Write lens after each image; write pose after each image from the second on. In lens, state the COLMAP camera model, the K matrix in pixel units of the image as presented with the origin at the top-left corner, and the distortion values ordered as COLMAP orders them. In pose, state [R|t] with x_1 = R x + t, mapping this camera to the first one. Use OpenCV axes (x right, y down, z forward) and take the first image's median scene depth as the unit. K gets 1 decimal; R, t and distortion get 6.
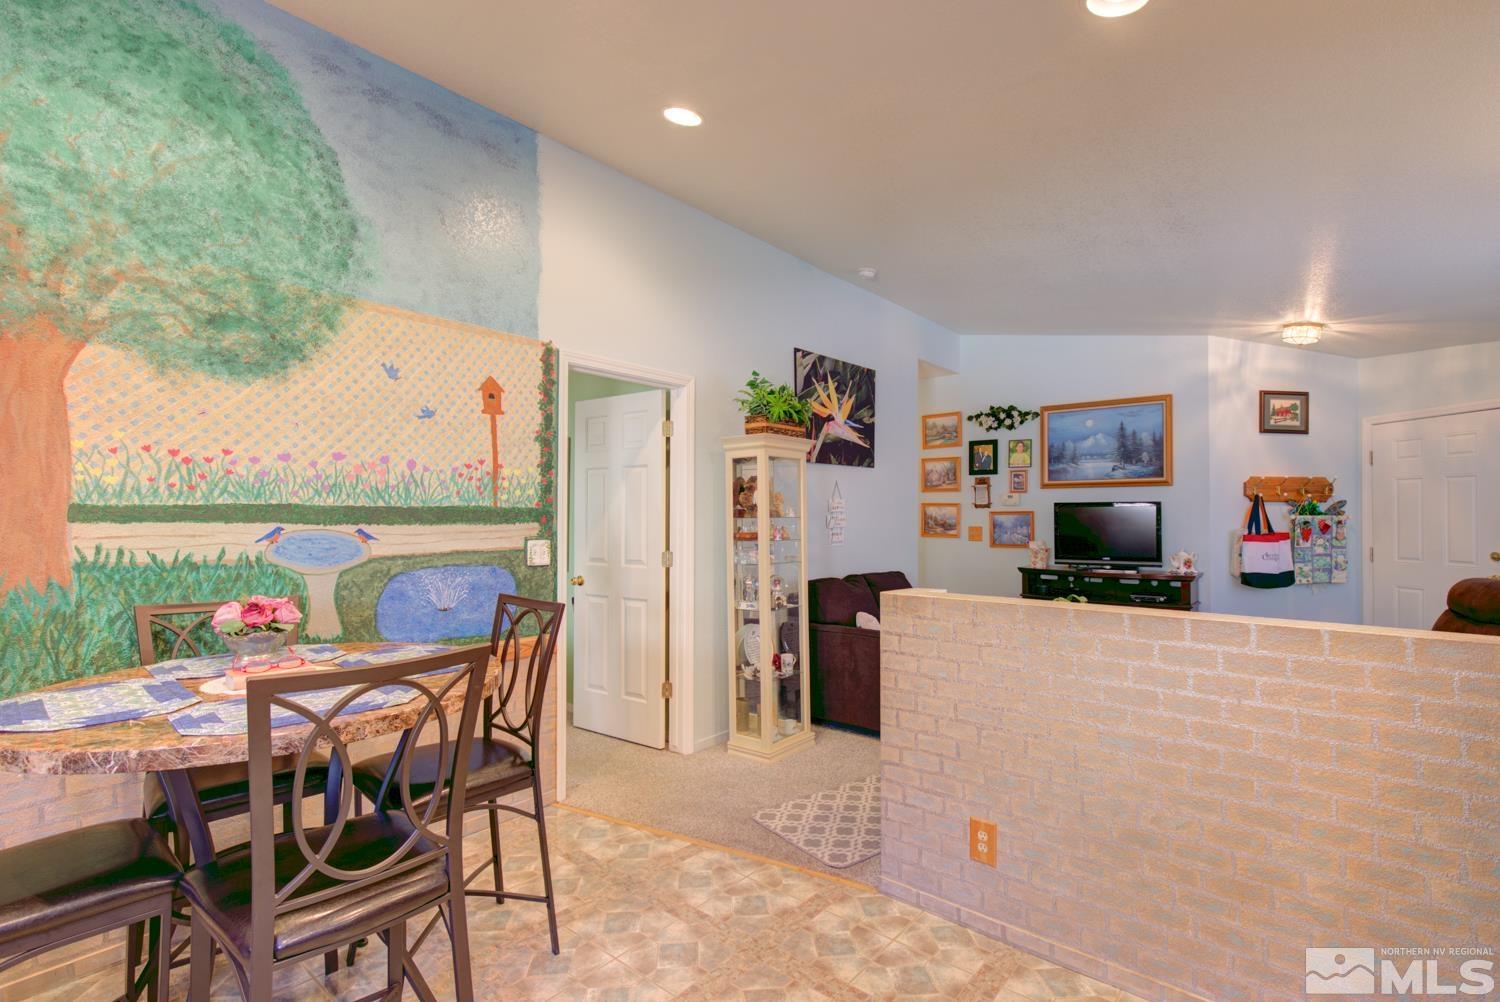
lens RADIAL K [[691.2, 0, 764.0], [0, 691.2, 508.1], [0, 0, 1]] dist [-0.000720, 0.000645]
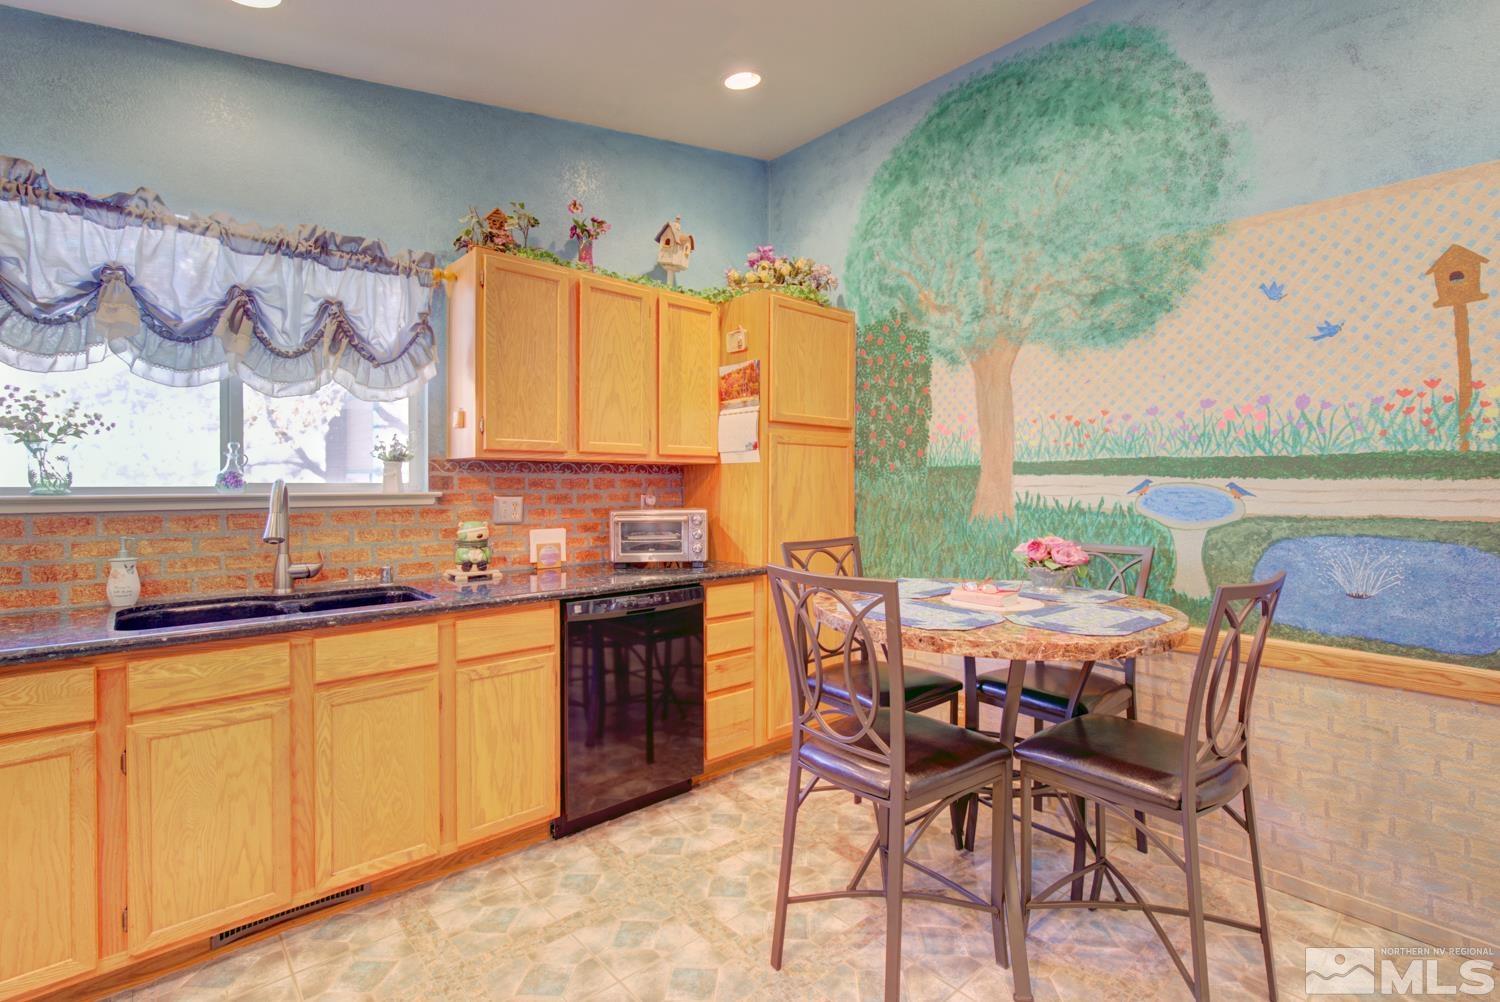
lens RADIAL K [[691.2, 0, 757.7], [0, 691.2, 486.8], [0, 0, 1]] dist [-0.000720, 0.000645]
pose [[-0.139631, 0.005899, -0.990186, 0.322583], [0.005812, 0.999970, 0.005138, 0.023806], [0.990187, -0.005038, -0.139661, 0.457636]]
